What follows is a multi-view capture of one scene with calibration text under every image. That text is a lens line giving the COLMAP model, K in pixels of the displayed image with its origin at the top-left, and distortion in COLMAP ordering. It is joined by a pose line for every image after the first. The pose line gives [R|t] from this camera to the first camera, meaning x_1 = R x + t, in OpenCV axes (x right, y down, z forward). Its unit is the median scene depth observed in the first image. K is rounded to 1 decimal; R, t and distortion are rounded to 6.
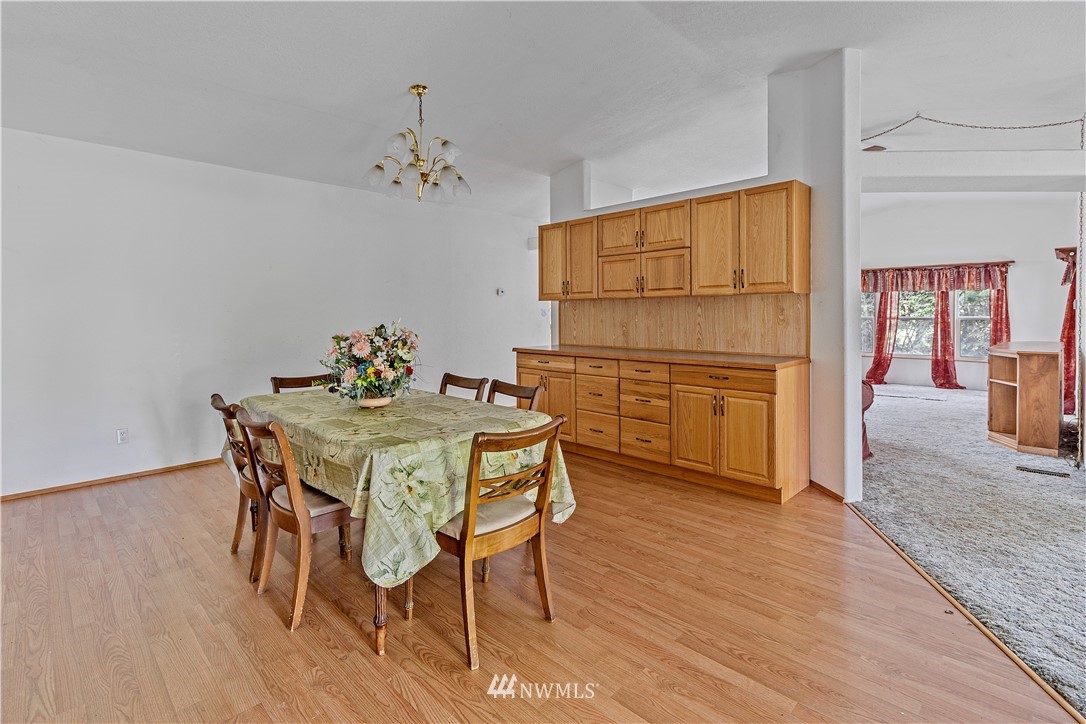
lens RADIAL K [[495.6, 0, 544.3], [0, 495.6, 325.9], [0, 0, 1]] dist [0.002202, 0.000597]
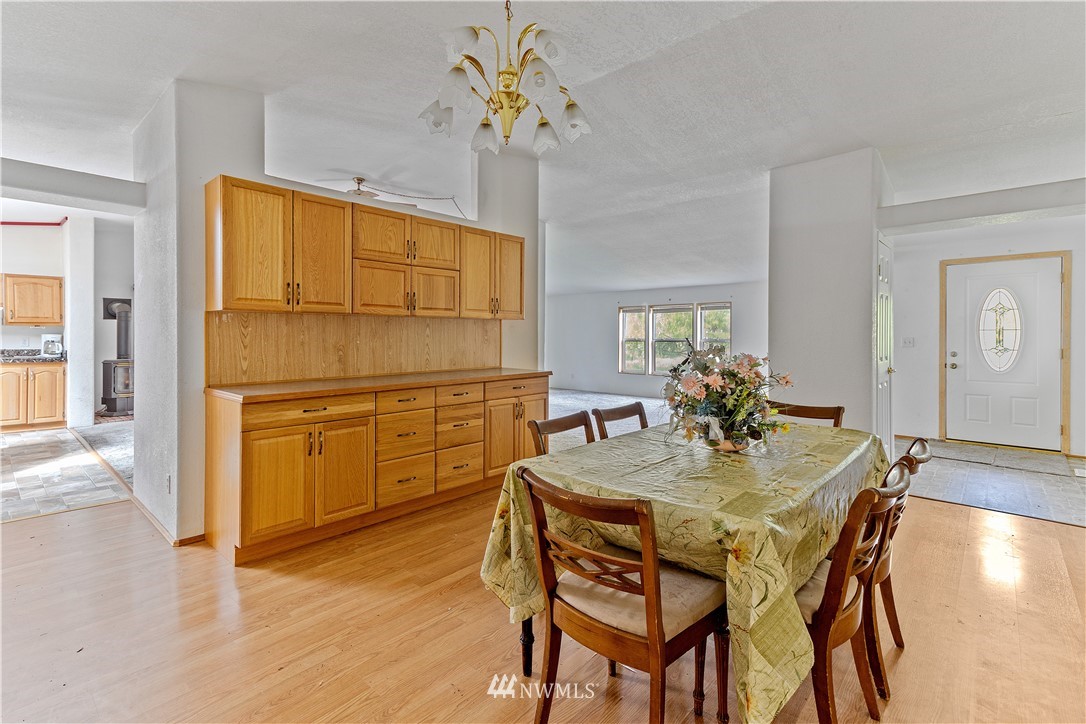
lens RADIAL K [[495.6, 0, 558.6], [0, 495.6, 335.2], [0, 0, 1]] dist [0.002202, 0.000597]
pose [[-0.051753, 0.001061, 0.998659, -0.709929], [0.018389, 0.999831, -0.000110, -0.018300], [-0.998491, 0.018359, -0.051764, 0.792755]]
